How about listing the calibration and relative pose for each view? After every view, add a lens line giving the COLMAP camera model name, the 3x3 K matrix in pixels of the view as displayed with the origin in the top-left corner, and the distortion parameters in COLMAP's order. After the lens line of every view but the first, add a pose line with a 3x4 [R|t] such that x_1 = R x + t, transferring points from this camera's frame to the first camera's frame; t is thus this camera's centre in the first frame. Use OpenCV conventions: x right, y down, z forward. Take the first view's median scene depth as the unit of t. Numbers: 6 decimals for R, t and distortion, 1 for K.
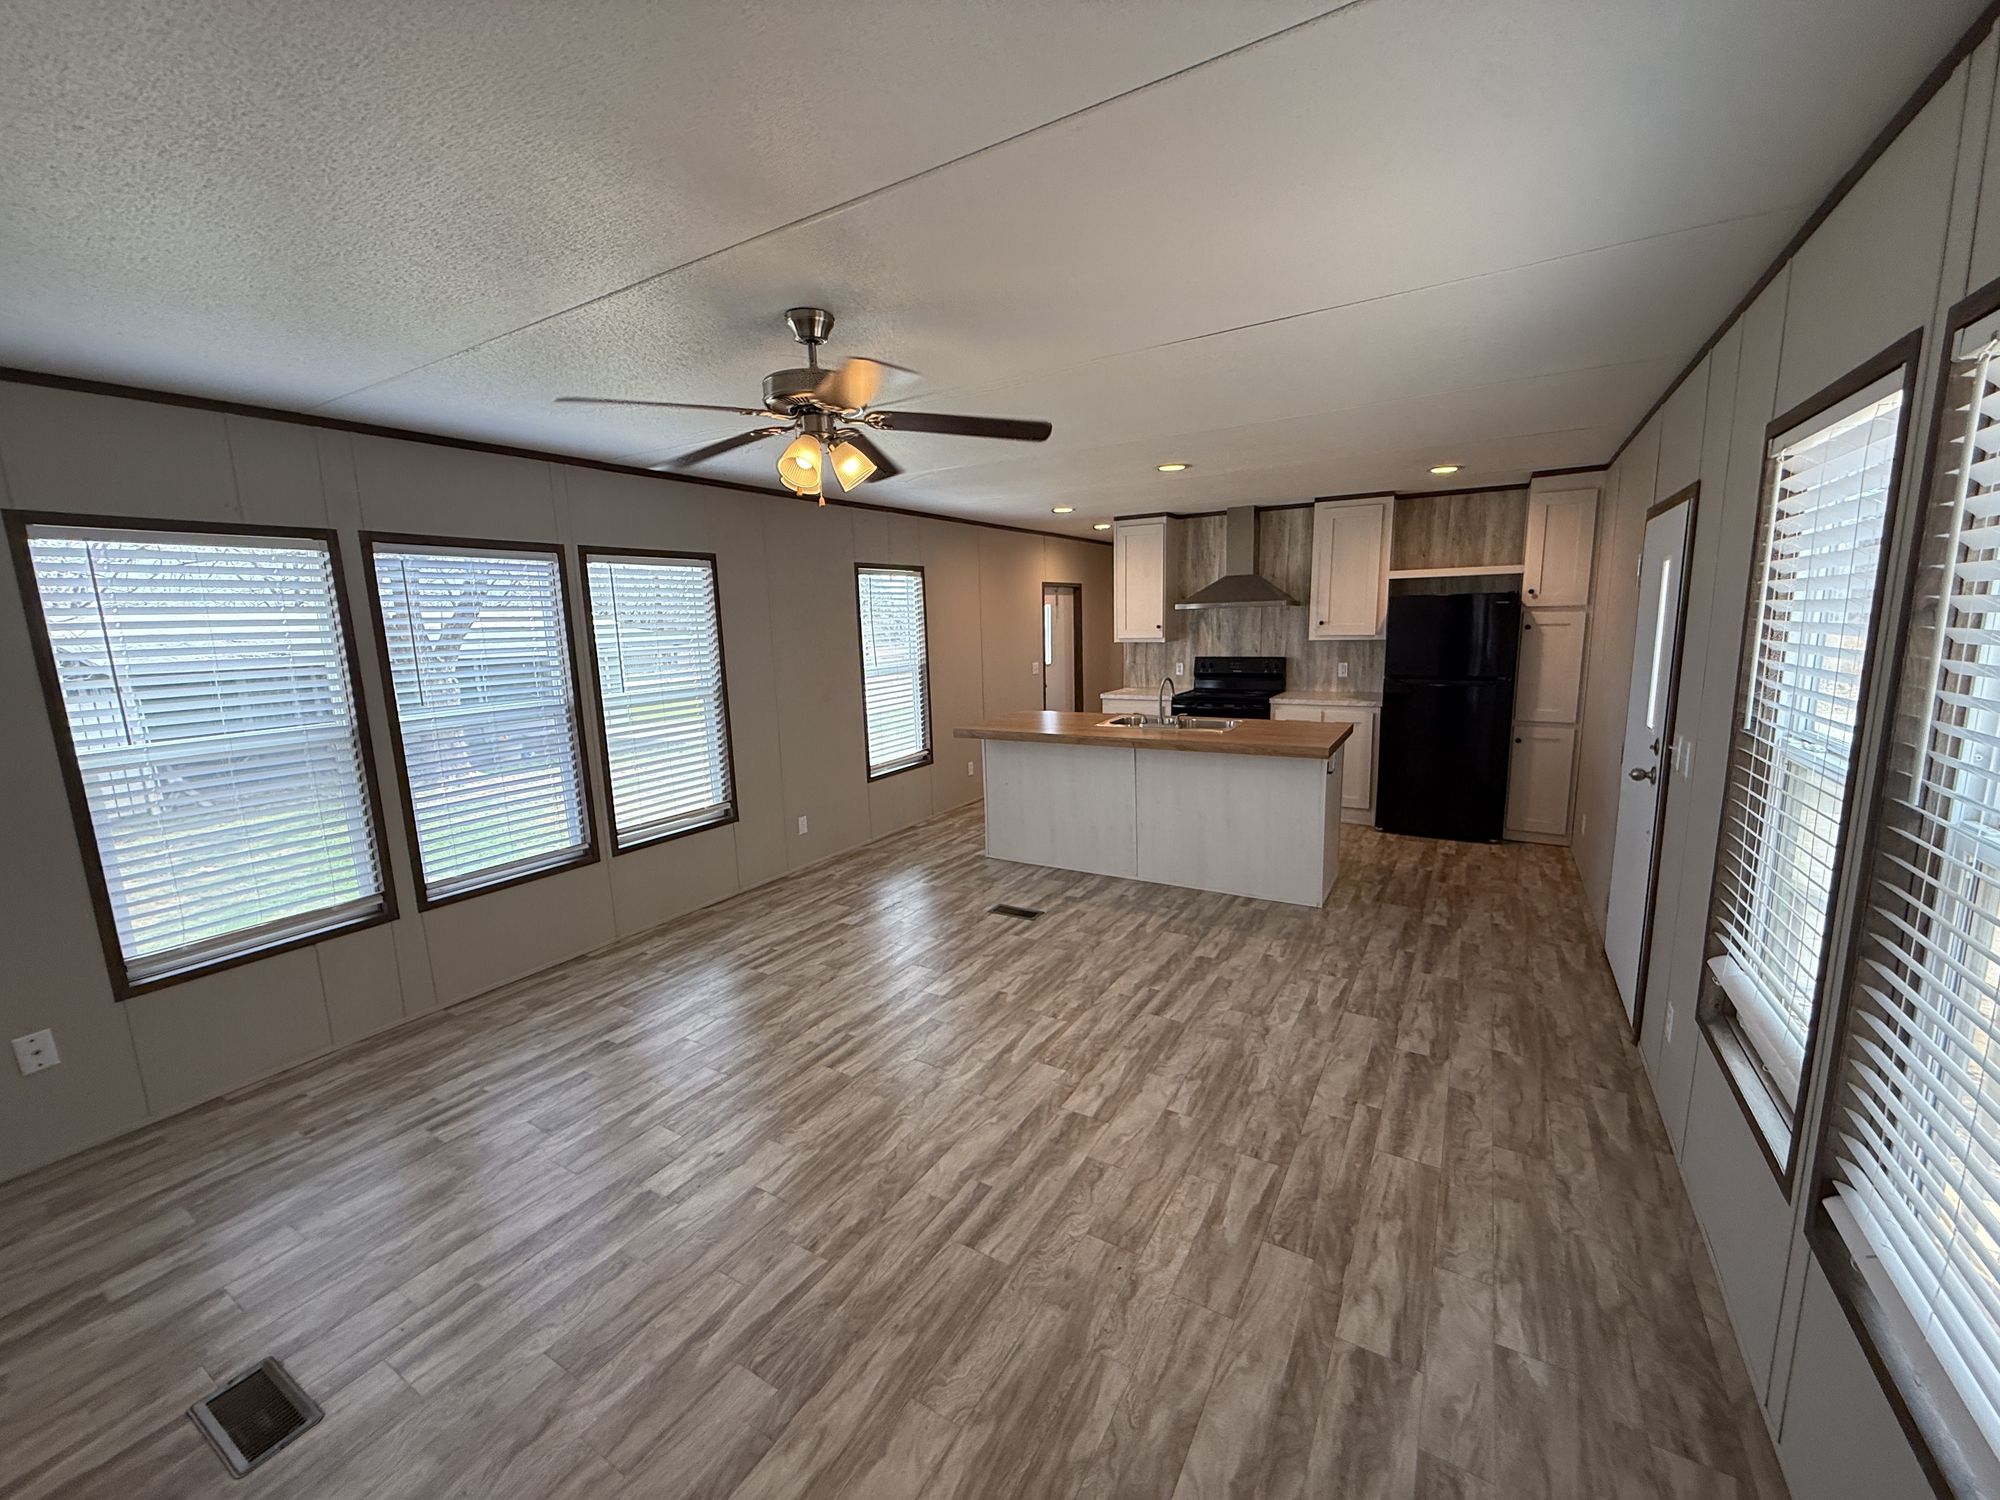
lens RADIAL K [[796.3, 0, 1011.3], [0, 796.3, 756.1], [0, 0, 1]] dist [0.001953, 0.000396]
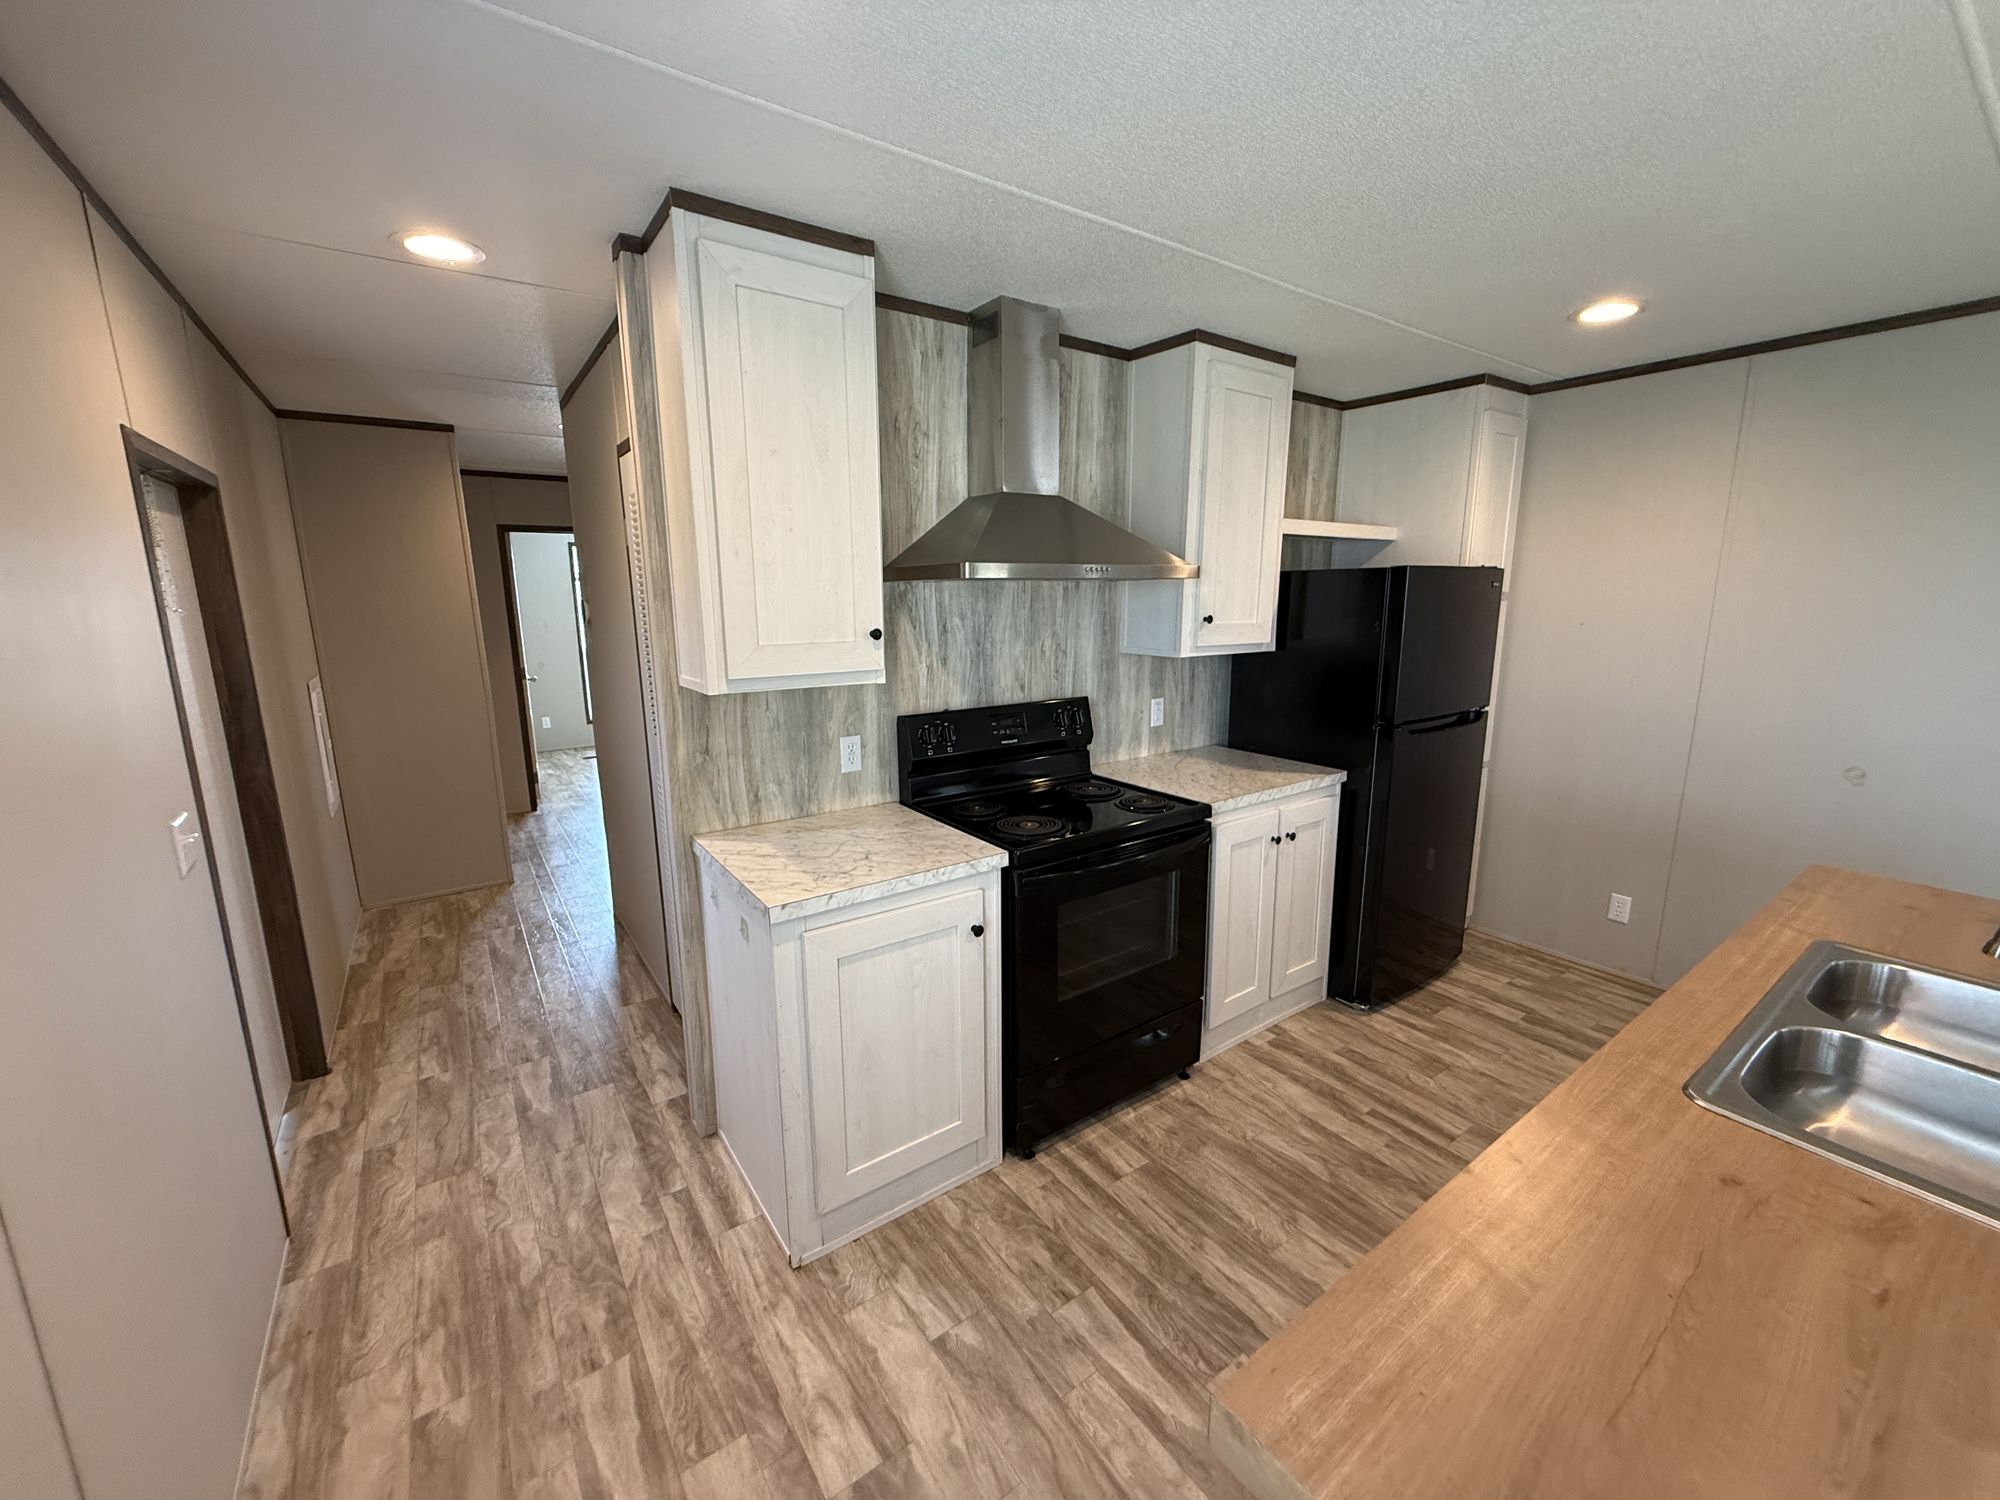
lens RADIAL K [[796.3, 0, 991.9], [0, 796.3, 748.7], [0, 0, 1]] dist [0.001953, 0.000396]
pose [[0.409262, -0.153868, 0.899349, -0.082254], [0.148302, 0.983789, 0.100828, -0.149423], [-0.900284, 0.092110, 0.425447, 0.869539]]
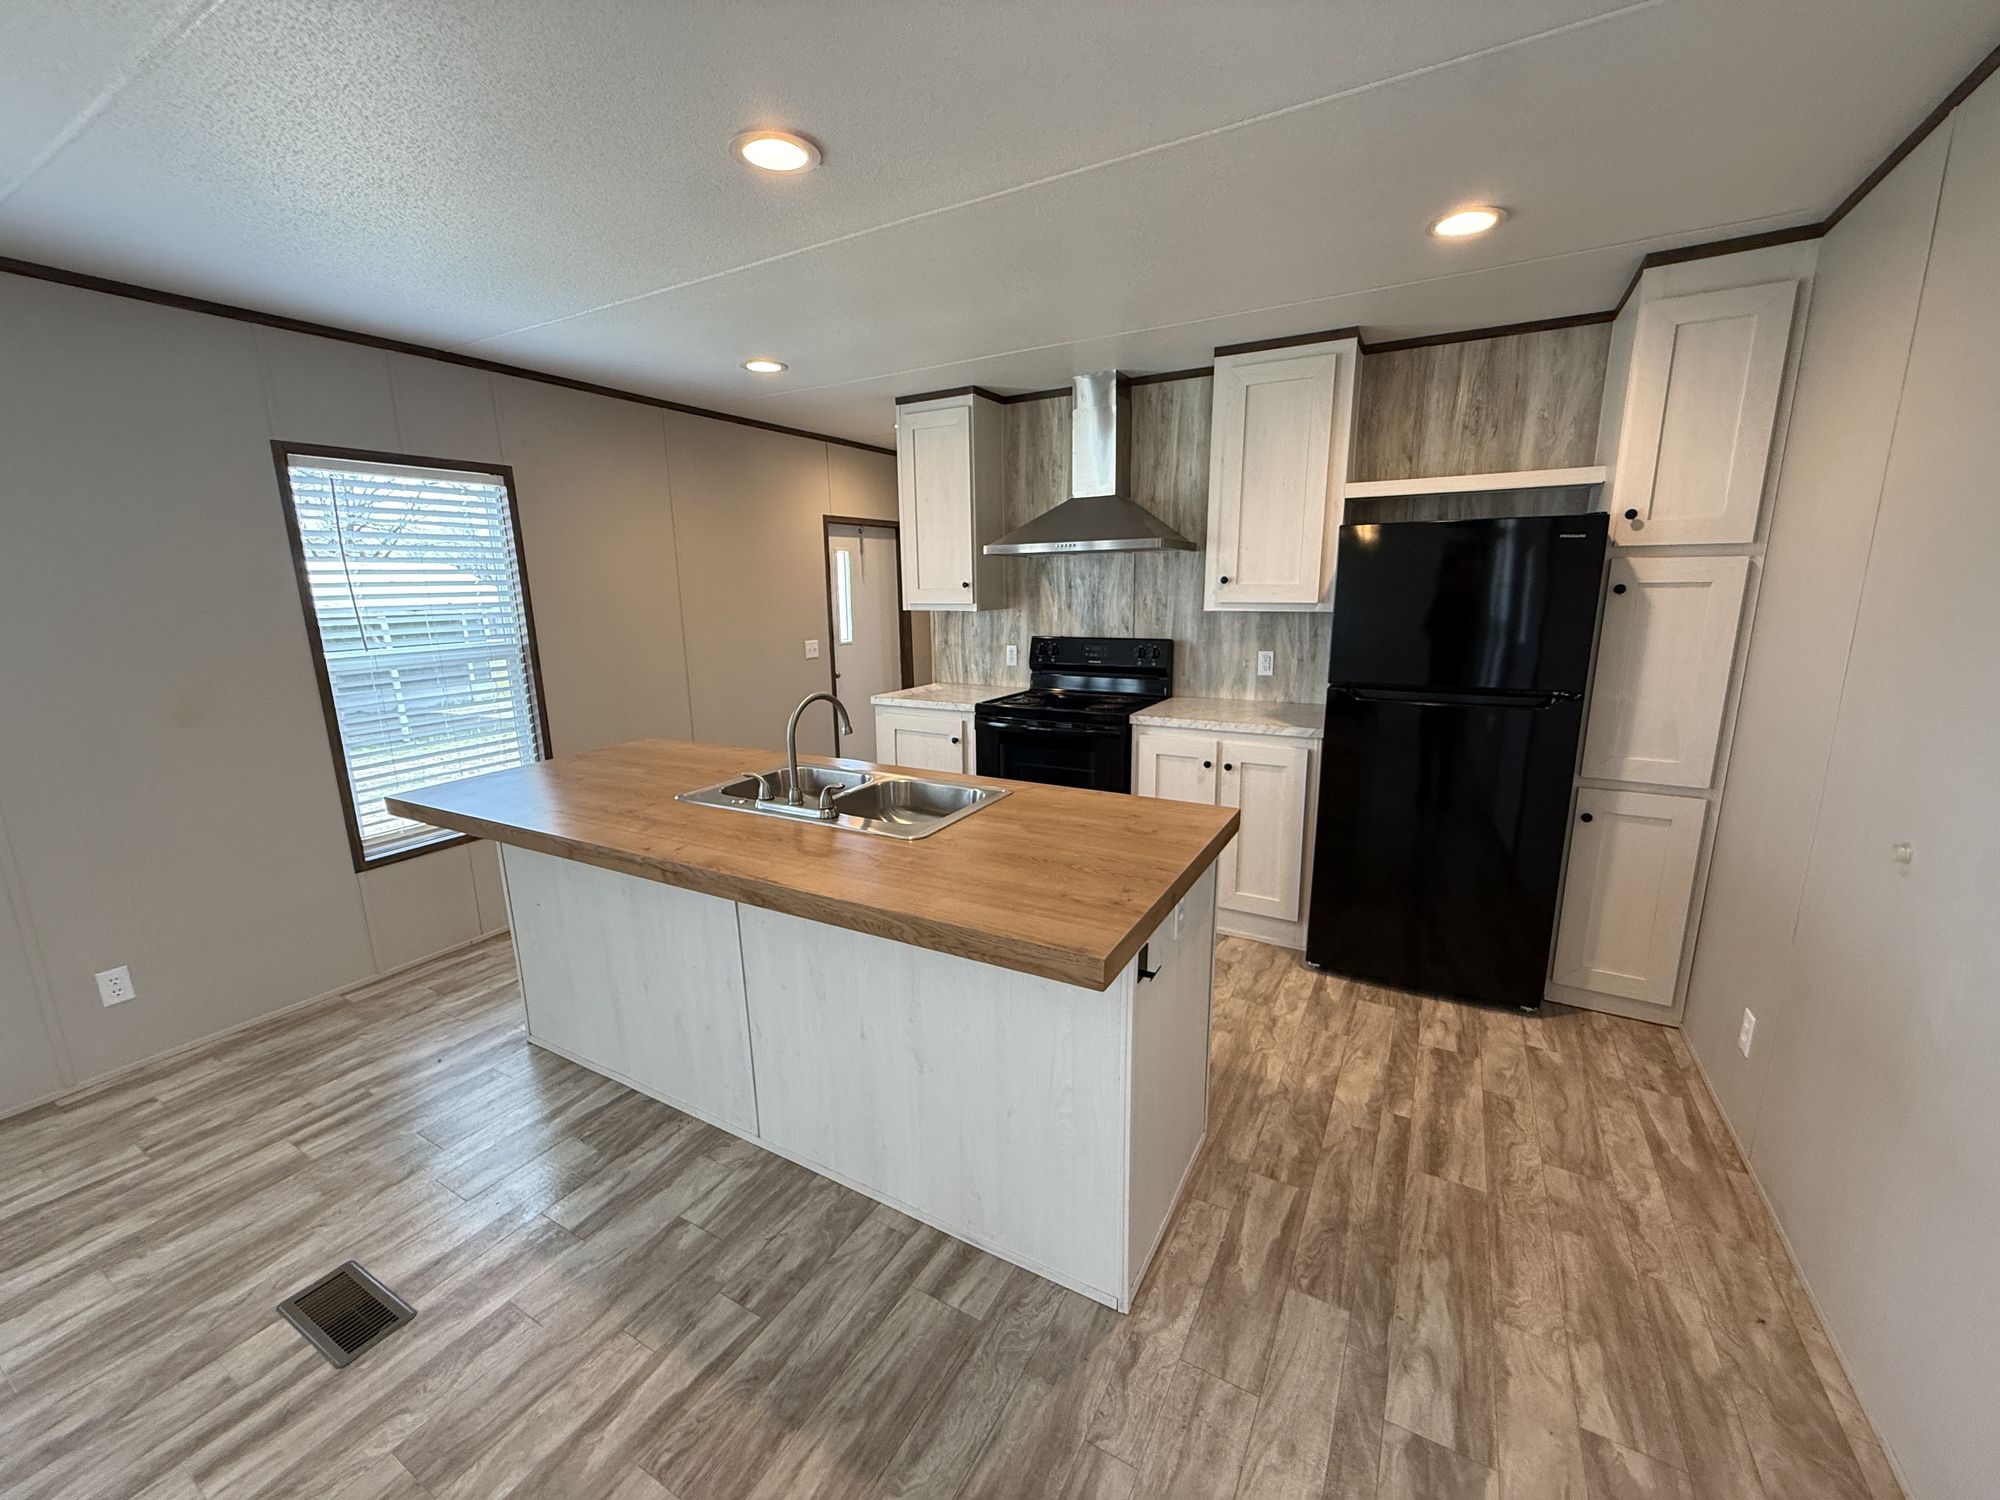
lens RADIAL K [[796.3, 0, 1004.1], [0, 796.3, 750.5], [0, 0, 1]] dist [0.001953, 0.000396]
pose [[0.999762, 0.009125, 0.019822, 0.212021], [-0.009864, 0.999247, 0.037518, -0.063413], [-0.019465, -0.037705, 0.999099, 0.414851]]
